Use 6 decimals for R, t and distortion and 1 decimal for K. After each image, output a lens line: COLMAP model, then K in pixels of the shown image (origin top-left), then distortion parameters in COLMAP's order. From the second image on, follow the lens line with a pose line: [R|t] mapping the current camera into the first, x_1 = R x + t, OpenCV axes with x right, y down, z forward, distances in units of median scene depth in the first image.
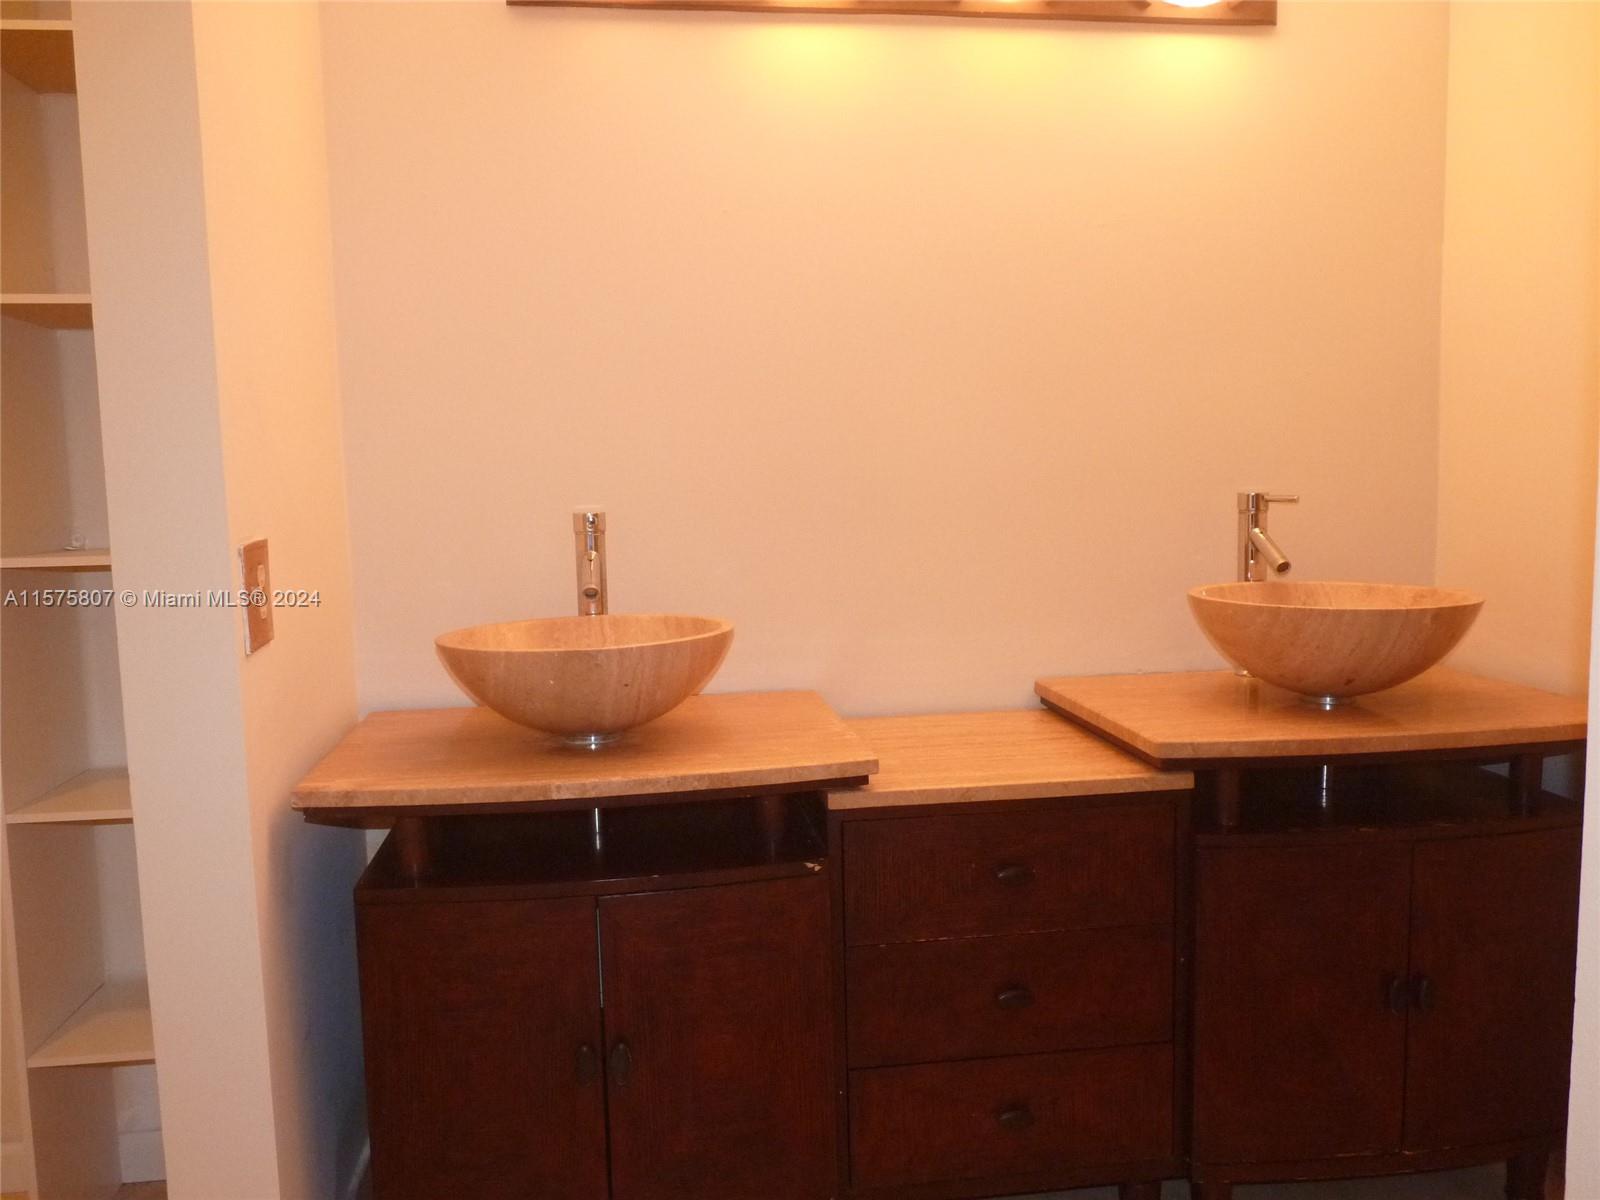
lens RADIAL K [[1286.6, 0, 795.7], [0, 1286.6, 613.4], [0, 0, 1]] dist [-0.018926, 0.001396]
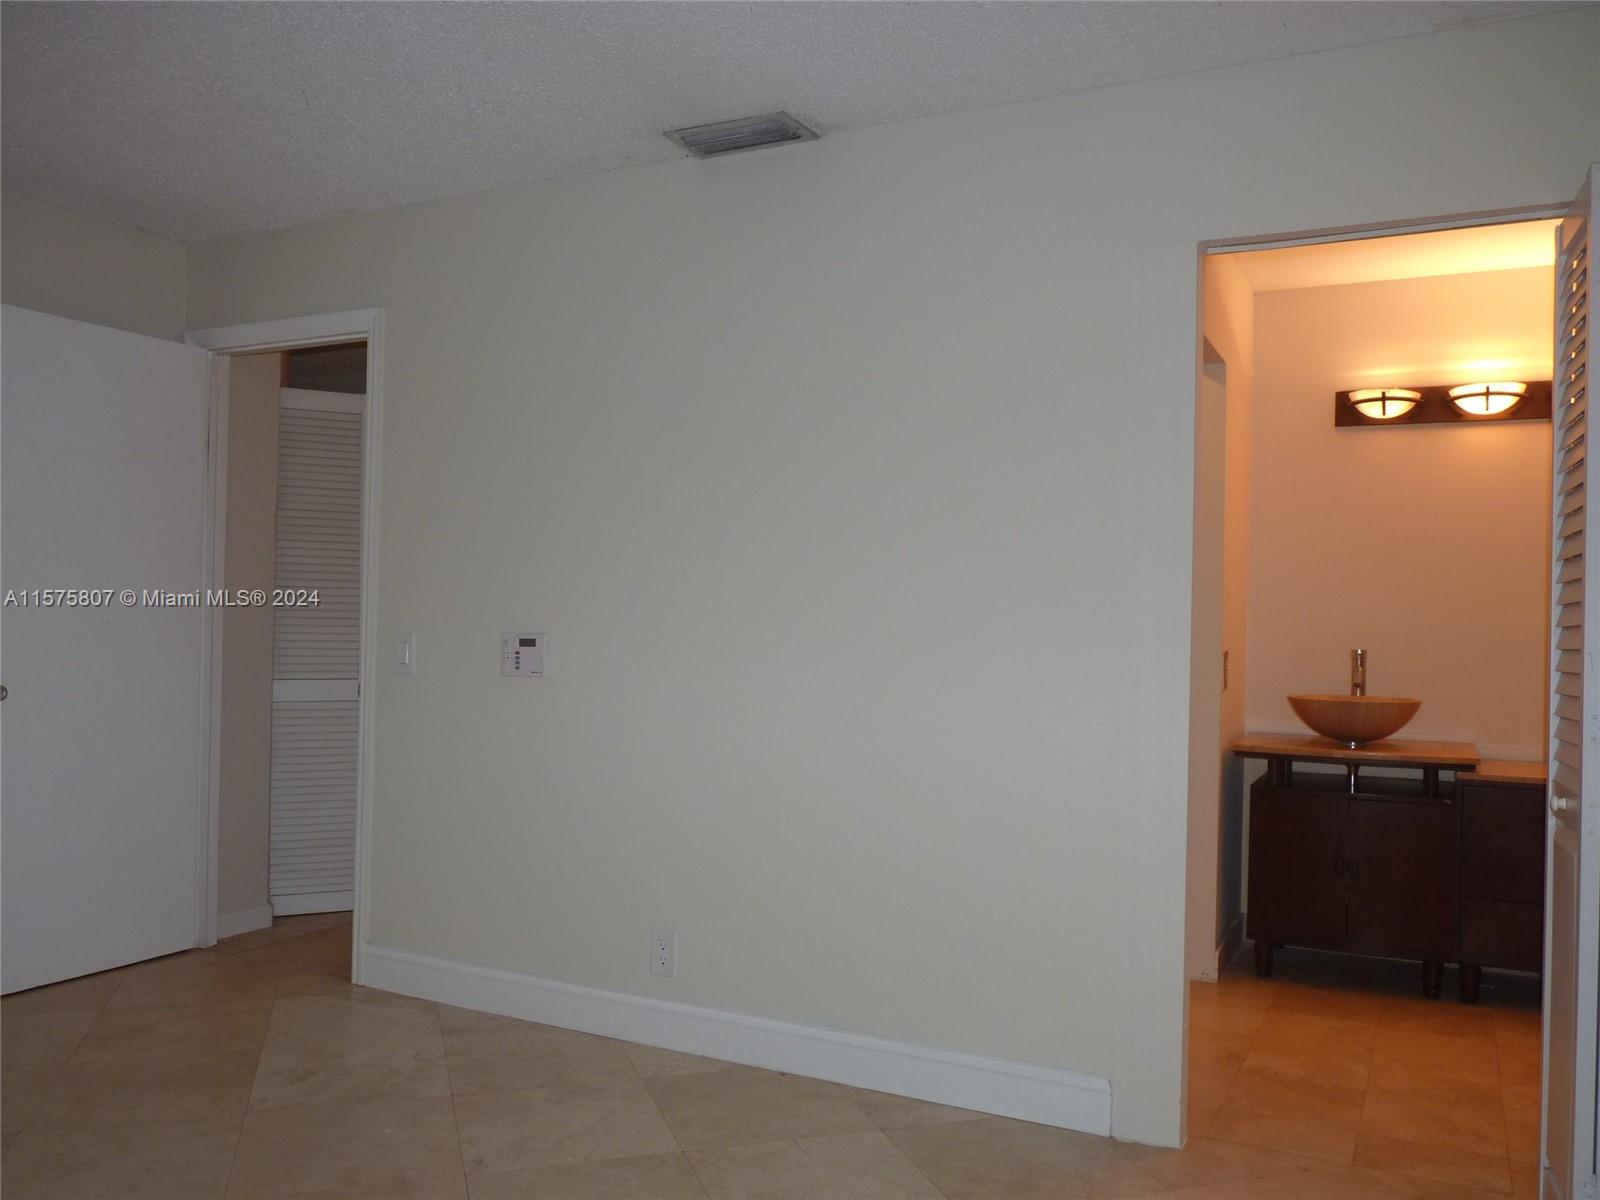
lens RADIAL K [[1286.6, 0, 795.7], [0, 1286.6, 613.4], [0, 0, 1]] dist [-0.018926, 0.001396]
pose [[0.823153, 0.035321, -0.566720, 0.329009], [-0.104000, 0.990558, -0.089322, 0.179408], [0.558214, 0.132464, 0.819055, -1.549366]]
